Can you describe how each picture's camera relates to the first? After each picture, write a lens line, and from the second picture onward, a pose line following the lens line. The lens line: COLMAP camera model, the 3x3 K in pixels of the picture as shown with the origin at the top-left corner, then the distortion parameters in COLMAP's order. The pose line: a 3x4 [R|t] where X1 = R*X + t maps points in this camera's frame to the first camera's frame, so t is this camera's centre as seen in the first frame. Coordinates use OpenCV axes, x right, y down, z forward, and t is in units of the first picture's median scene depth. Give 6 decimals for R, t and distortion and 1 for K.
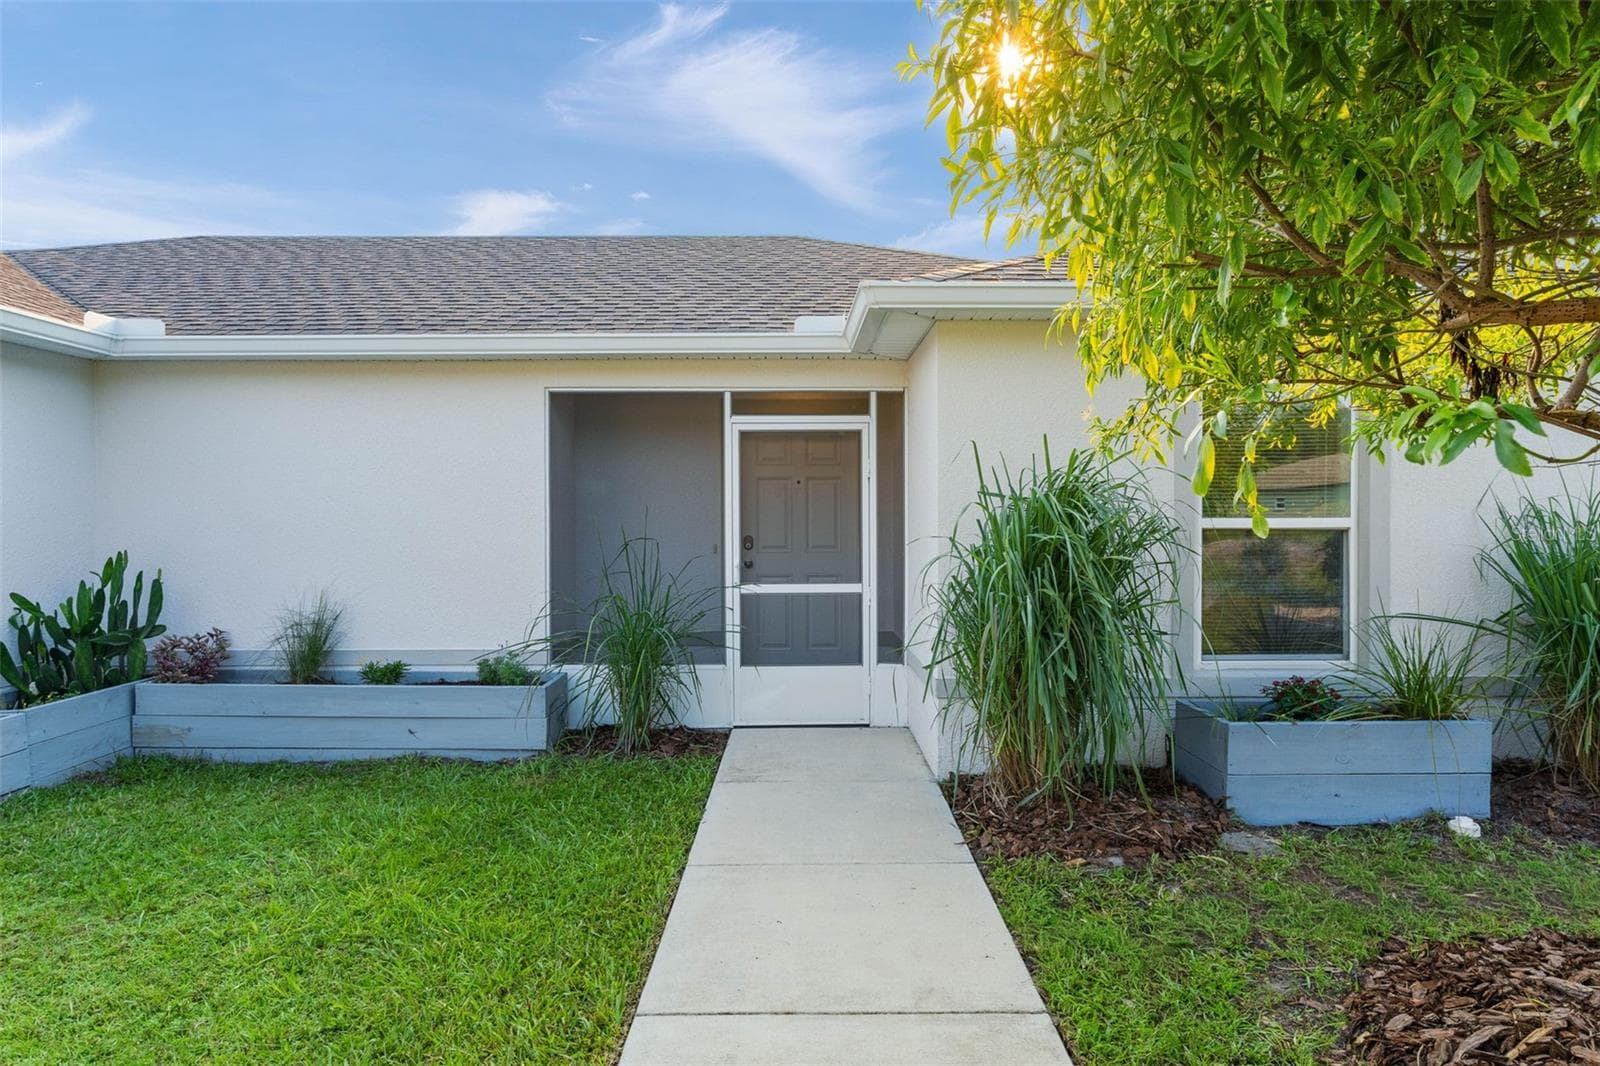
lens RADIAL K [[1002.4, 0, 777.4], [0, 1002.4, 530.2], [0, 0, 1]] dist [0.001681, -0.000727]
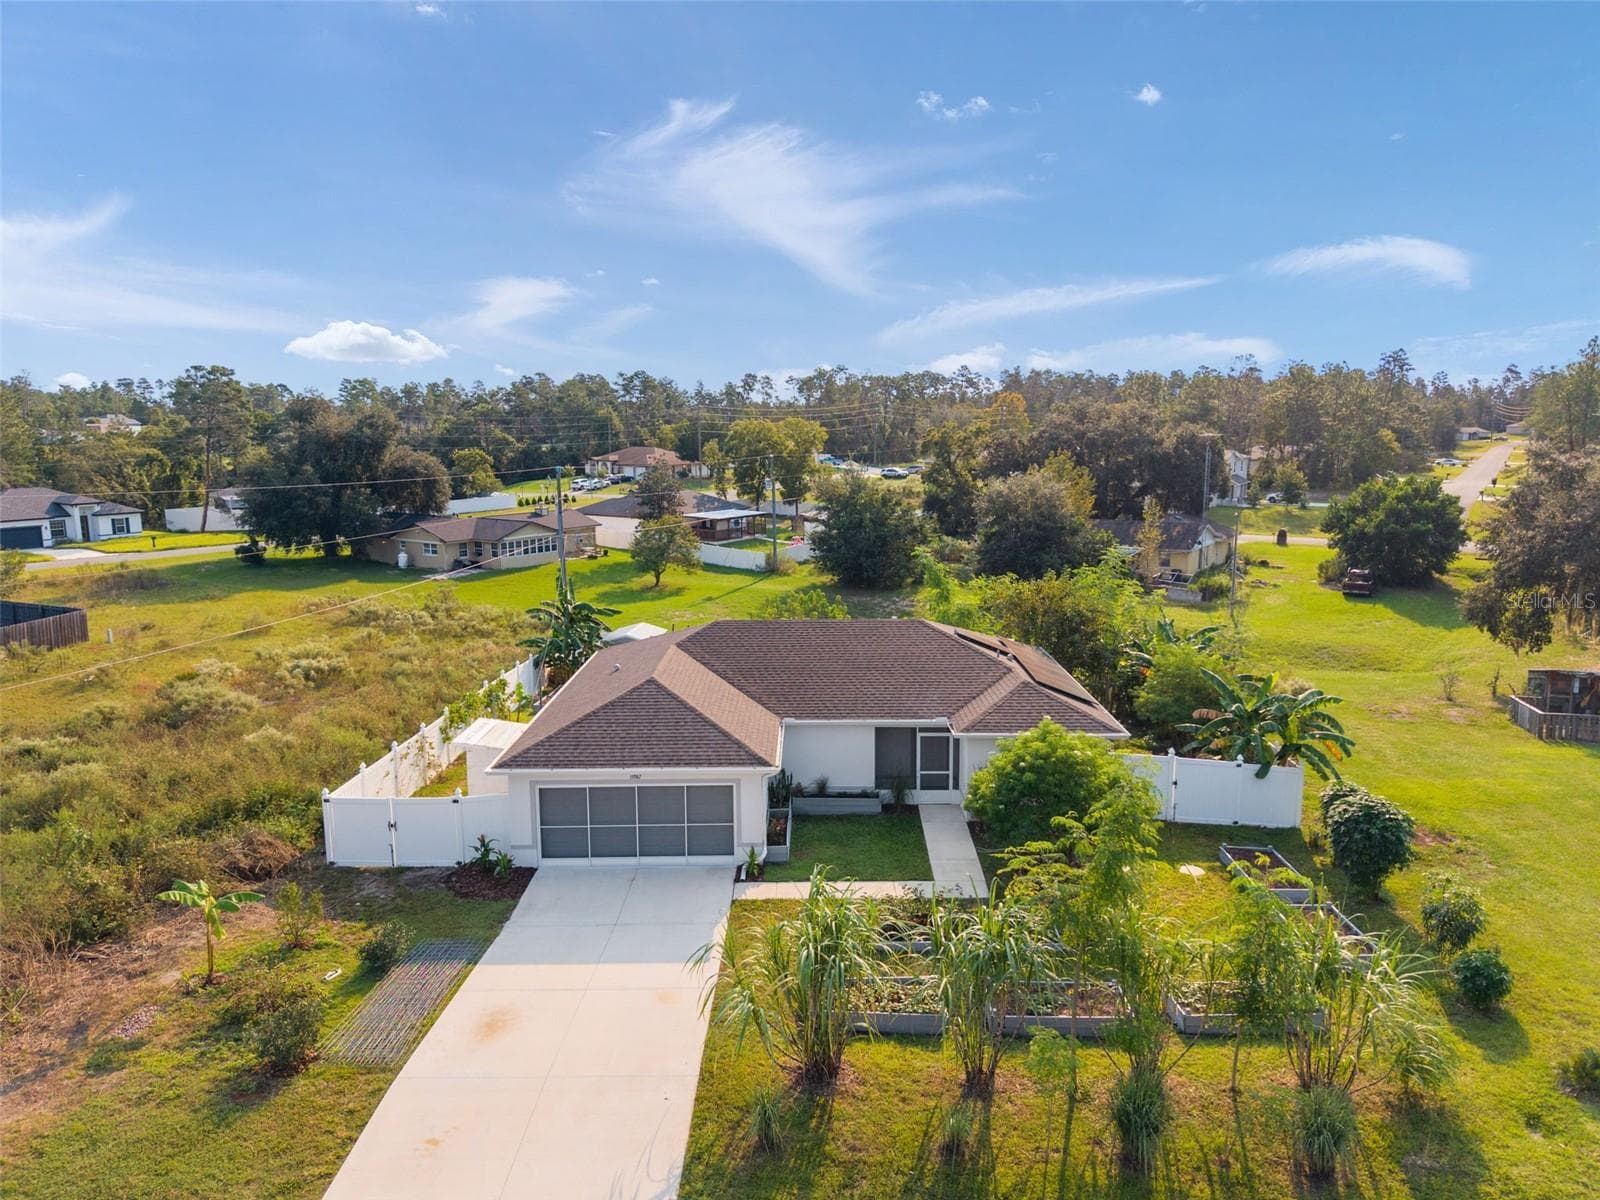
lens RADIAL K [[1074.1, 0, 803.3], [0, 1074.1, 602.2], [0, 0, 1]] dist [0.035275, -0.040911]
pose [[0.999968, -0.004605, -0.006516, -0.499311], [0.005575, 0.987467, 0.157728, -1.373160], [0.005708, -0.157760, 0.987461, -3.376644]]
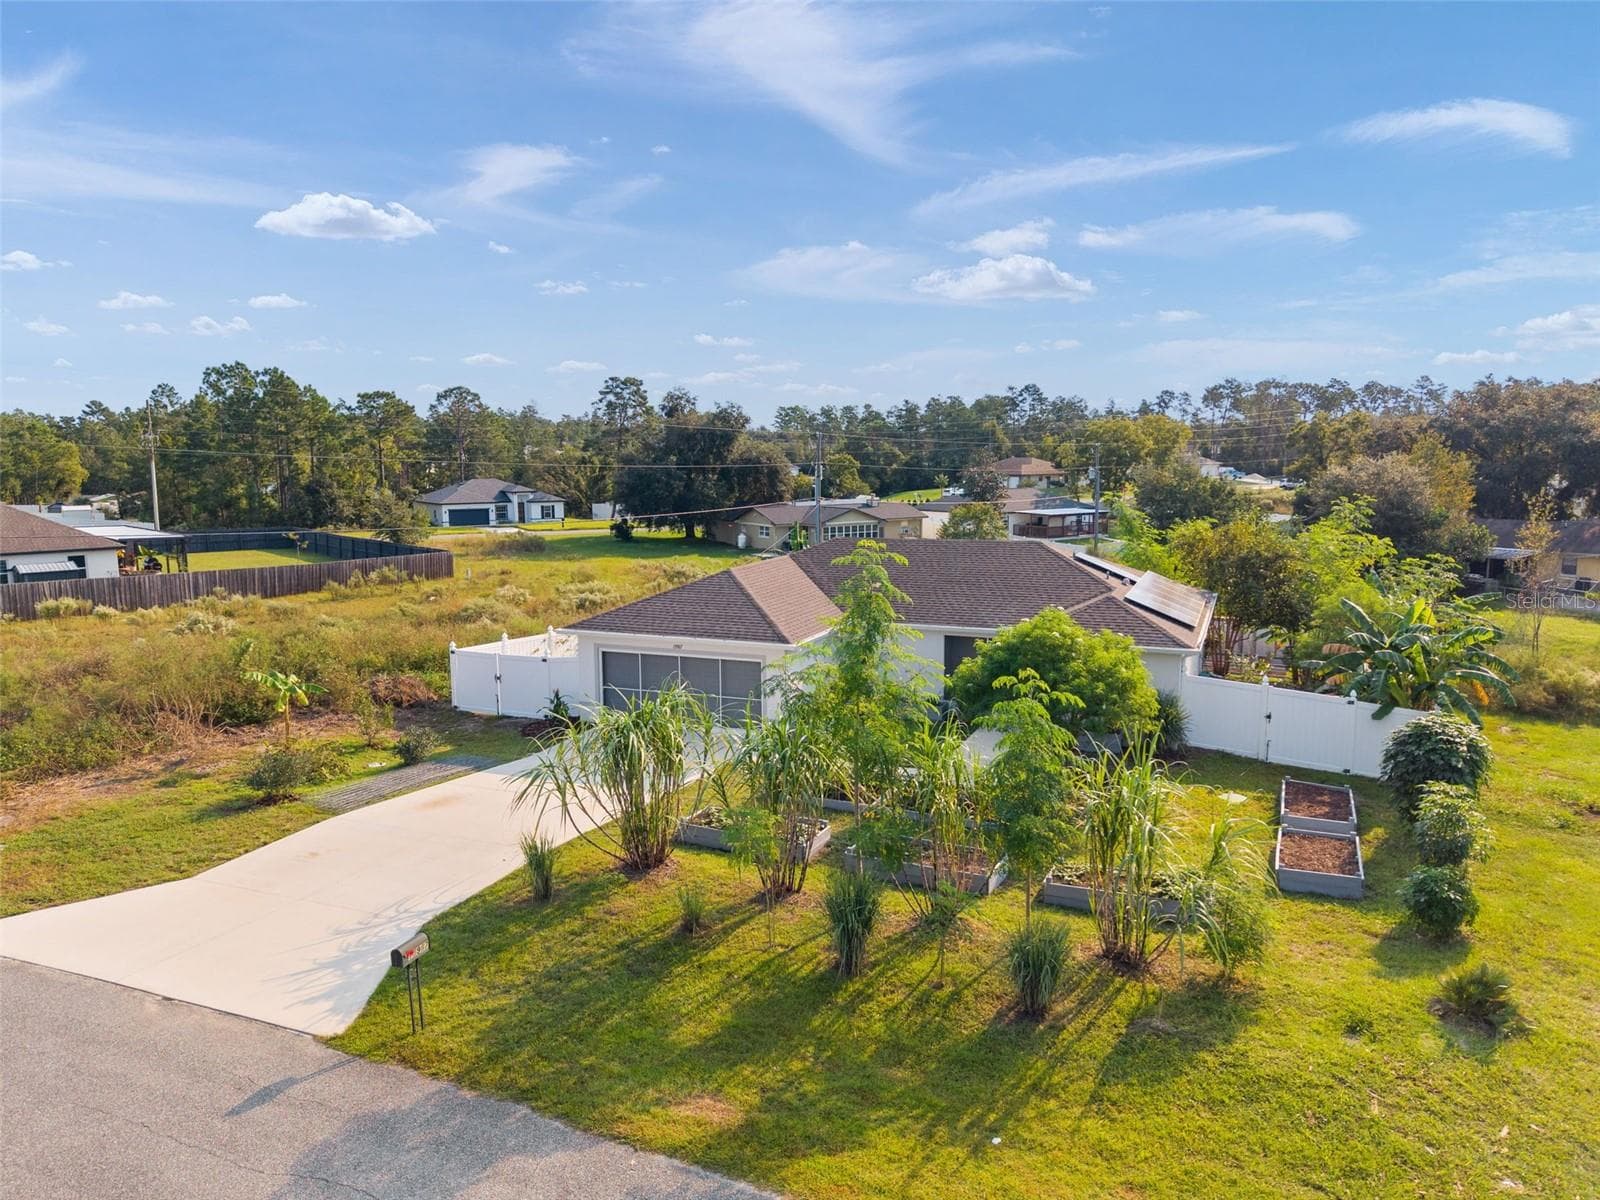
lens RADIAL K [[1071.3, 0, 804.9], [0, 1071.3, 600.8], [0, 0, 1]] dist [0.074619, -0.108819]
pose [[0.922652, 0.047260, -0.382727, 0.923773], [0.002205, 0.991799, 0.127785, -0.843096], [0.385628, -0.118745, 0.914981, -3.240248]]
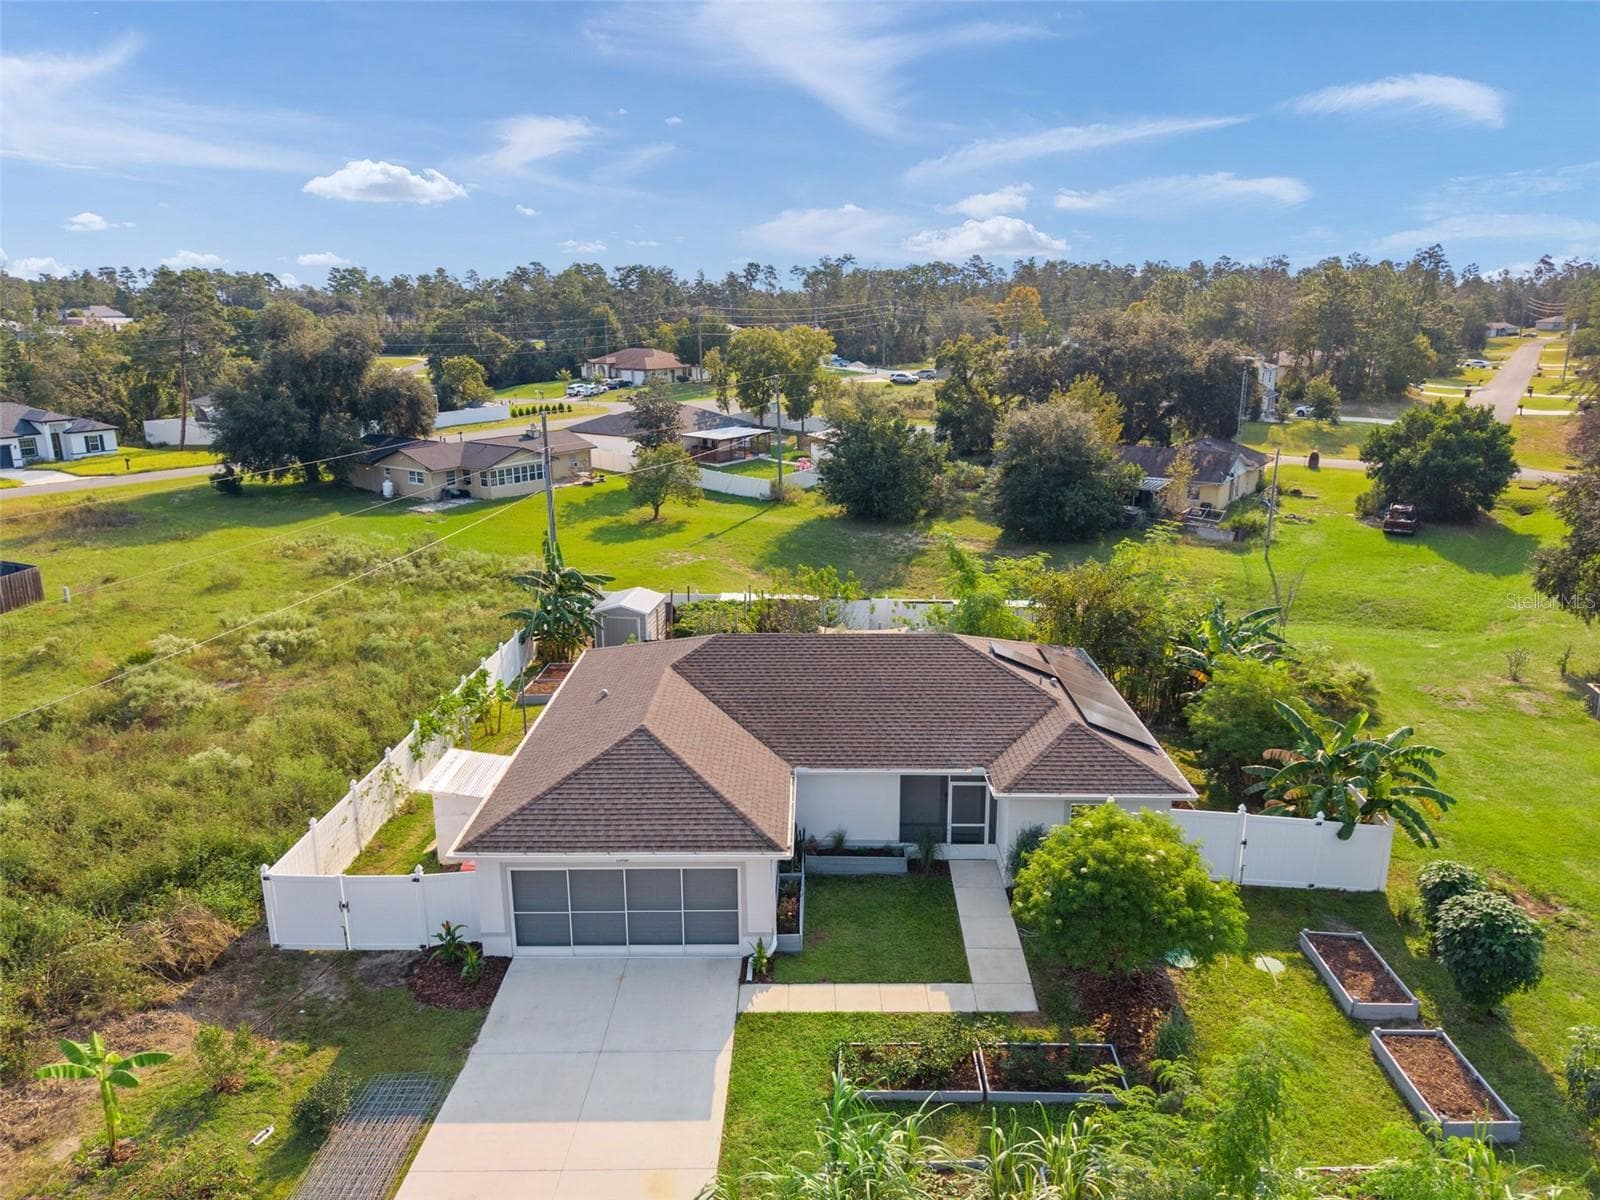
lens RADIAL K [[1074.1, 0, 803.3], [0, 1074.1, 602.2], [0, 0, 1]] dist [0.035275, -0.040911]
pose [[0.999950, -0.000953, -0.009983, -0.544601], [0.003480, 0.966598, 0.256272, -1.760567], [0.009405, -0.256294, 0.966553, -2.641160]]
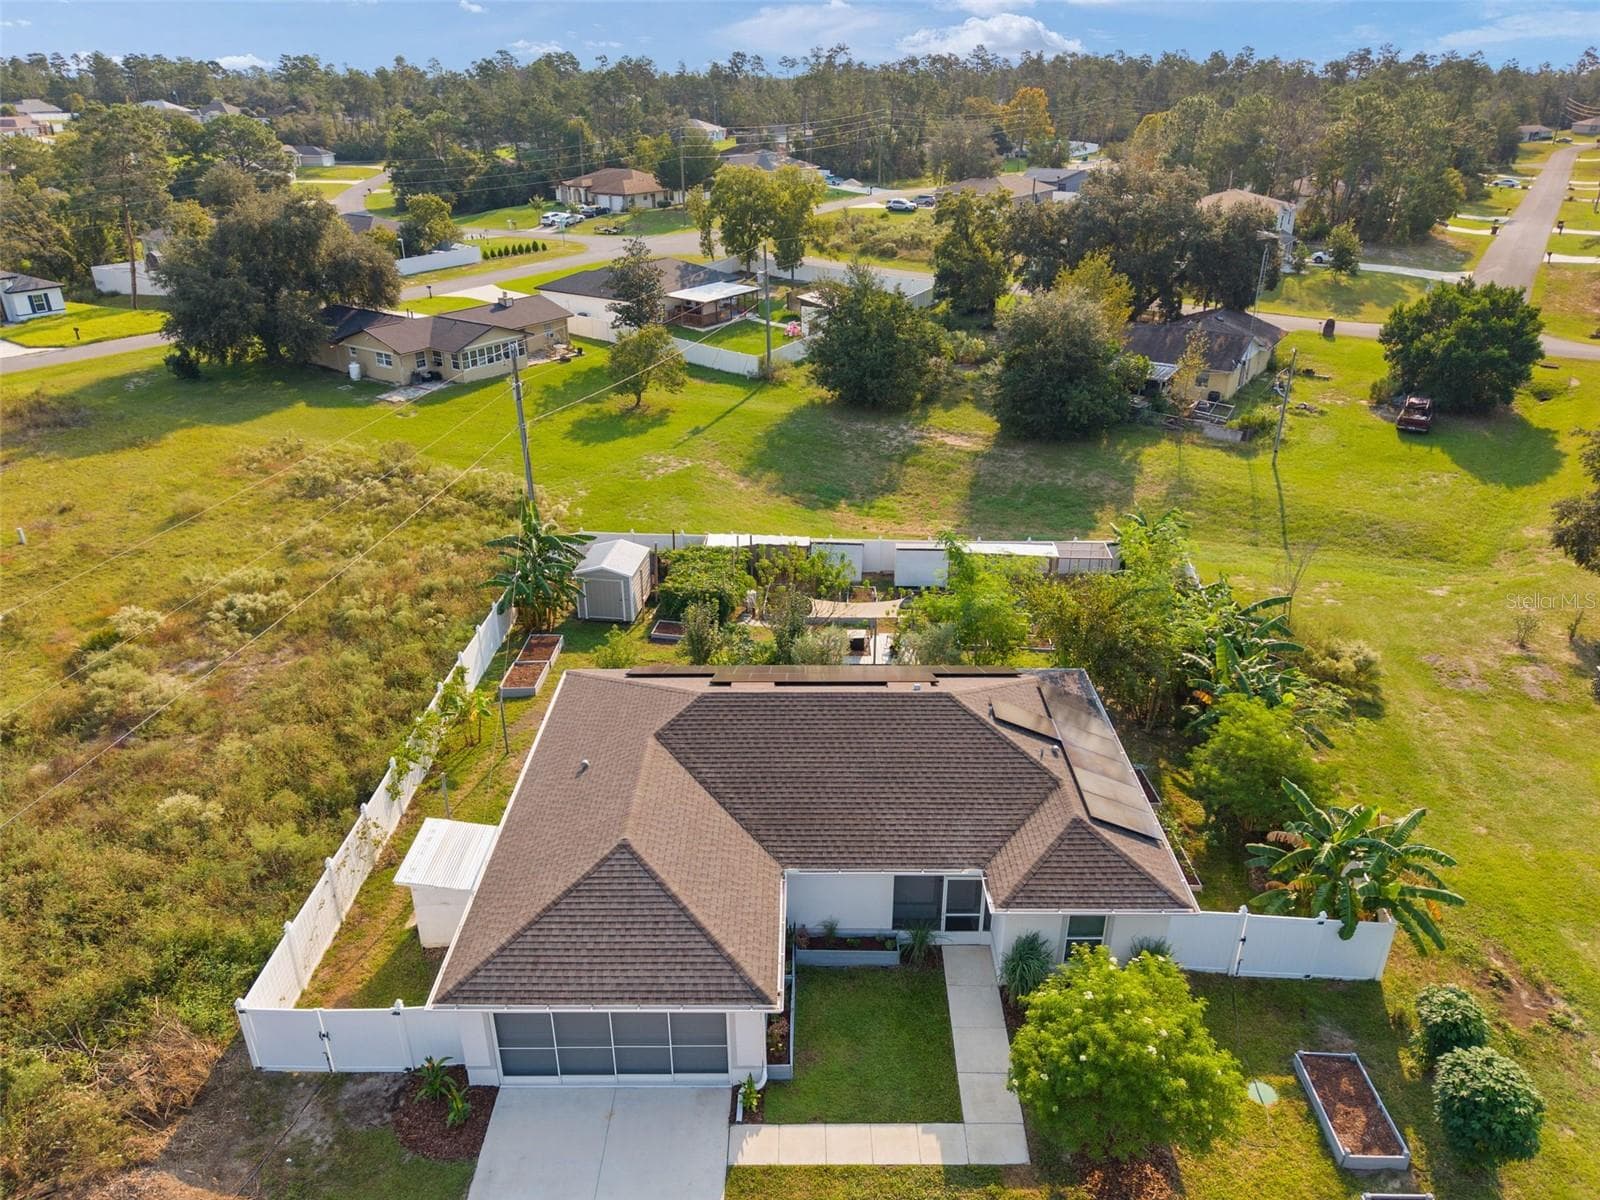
lens RADIAL K [[1078.9, 0, 803.4], [0, 1078.9, 599.8], [0, 0, 1]] dist [0.012914, -0.009727]
pose [[1.000000, 0.000235, -0.000709, -0.547604], [0.000087, 0.906129, 0.423002, -2.617802], [0.000742, -0.423001, 0.906129, -2.049038]]
